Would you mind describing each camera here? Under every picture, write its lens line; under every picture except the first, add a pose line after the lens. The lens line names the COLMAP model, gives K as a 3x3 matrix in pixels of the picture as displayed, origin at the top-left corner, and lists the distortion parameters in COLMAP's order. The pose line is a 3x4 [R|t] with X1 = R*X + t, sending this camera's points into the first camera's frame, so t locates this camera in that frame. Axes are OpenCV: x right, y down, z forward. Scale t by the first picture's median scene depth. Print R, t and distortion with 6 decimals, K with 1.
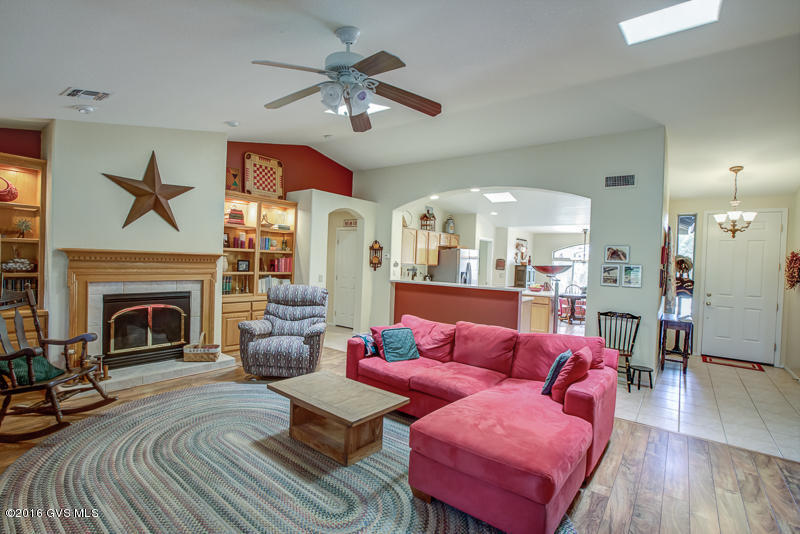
lens RADIAL K [[367.5, 0, 398.1], [0, 367.5, 267.5], [0, 0, 1]] dist [0.000437, 0.000002]
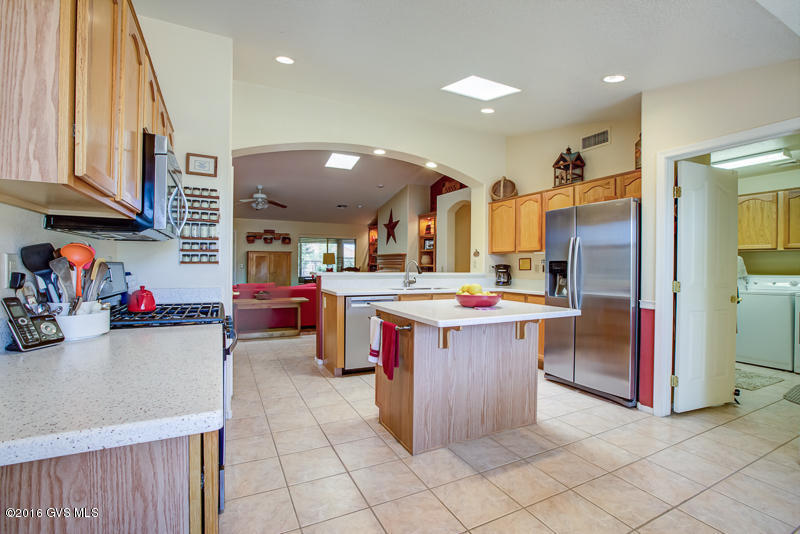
lens RADIAL K [[359.5, 0, 399.7], [0, 359.5, 264.1], [0, 0, 1]] dist [-0.045600, 0.013367]
pose [[-0.437526, -0.047446, -0.897953, 0.869856], [-0.049492, 0.998364, -0.028636, 0.051929], [0.897843, 0.031912, -0.439158, 1.411757]]
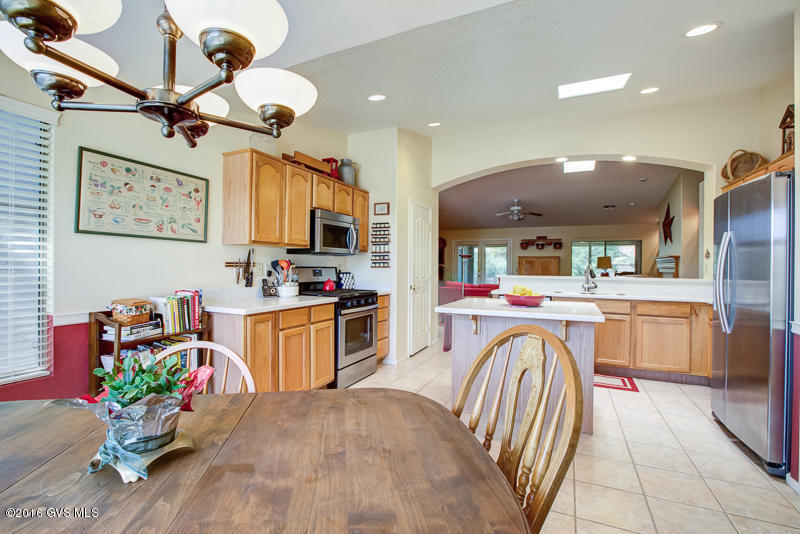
lens RADIAL K [[359.5, 0, 401.4], [0, 359.5, 265.5], [0, 0, 1]] dist [-0.045600, 0.013367]
pose [[-0.974016, -0.050579, -0.220759, 0.717378], [-0.054765, 0.998416, 0.012878, 0.035796], [0.219758, 0.024633, -0.975243, 1.721890]]
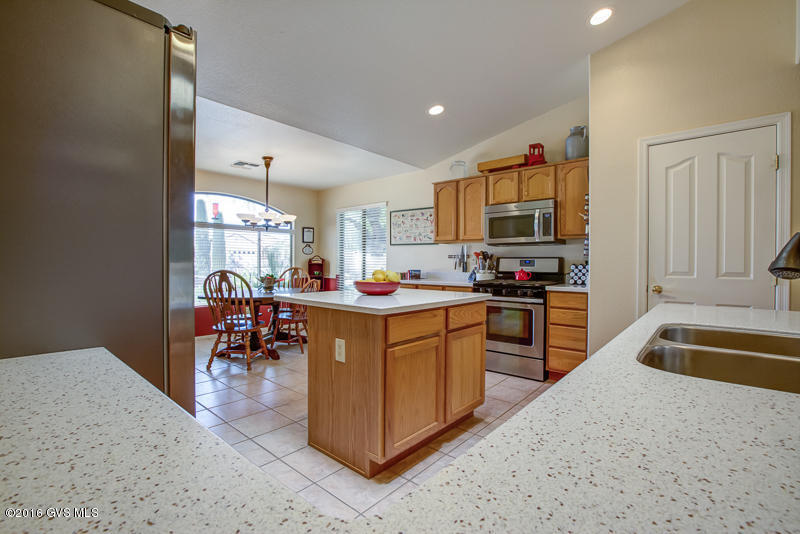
lens RADIAL K [[359.5, 0, 397.0], [0, 359.5, 267.6], [0, 0, 1]] dist [-0.045600, 0.013367]
pose [[0.042672, -0.045787, 0.998039, 0.095162], [0.014292, 0.998875, 0.045214, 0.040361], [-0.998987, 0.012334, 0.043279, 1.292253]]
